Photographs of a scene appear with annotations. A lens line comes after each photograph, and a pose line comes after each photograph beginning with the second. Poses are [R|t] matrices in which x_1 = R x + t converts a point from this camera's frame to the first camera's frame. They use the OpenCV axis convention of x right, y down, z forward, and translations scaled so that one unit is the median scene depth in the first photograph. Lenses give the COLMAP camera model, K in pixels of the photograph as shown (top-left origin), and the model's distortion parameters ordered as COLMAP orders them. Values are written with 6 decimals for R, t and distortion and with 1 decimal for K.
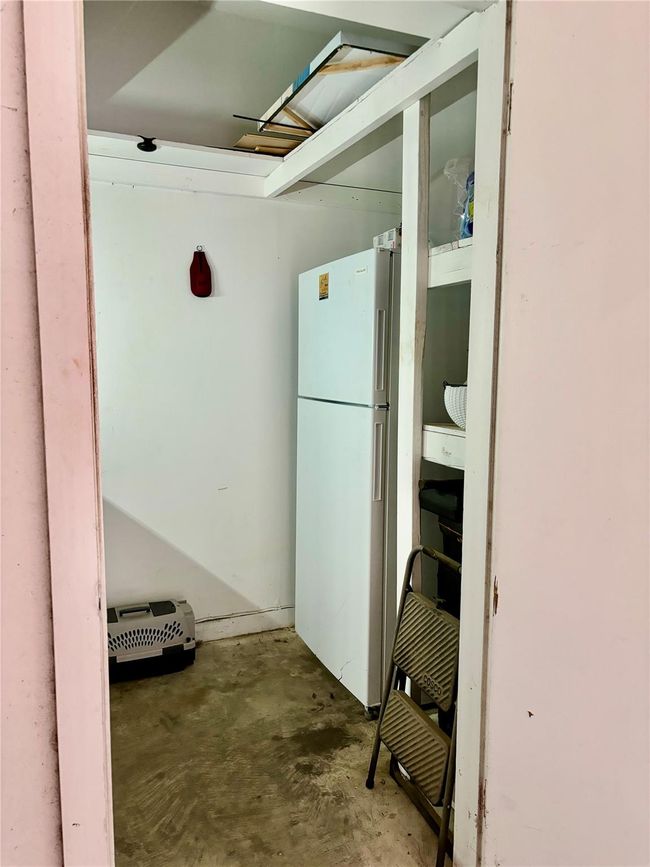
lens RADIAL K [[656.7, 0, 331.9], [0, 656.7, 436.8], [0, 0, 1]] dist [0.050491, -0.052738]
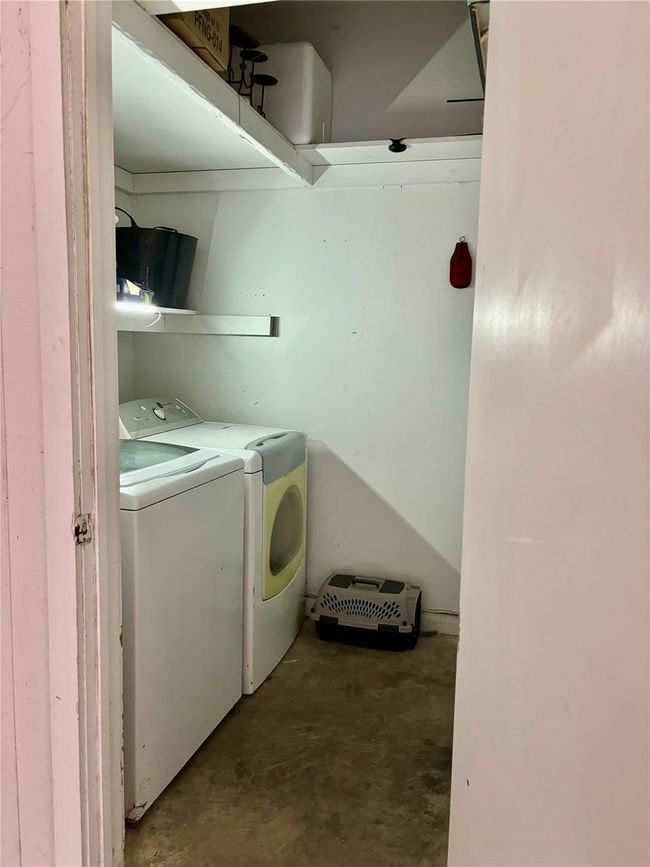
lens RADIAL K [[656.7, 0, 332.3], [0, 656.7, 432.0], [0, 0, 1]] dist [0.050491, -0.052738]
pose [[0.771283, 0.090956, -0.629960, 0.359104], [-0.093674, 0.995180, 0.028998, -0.009034], [0.629561, 0.036645, 0.776086, 0.140306]]
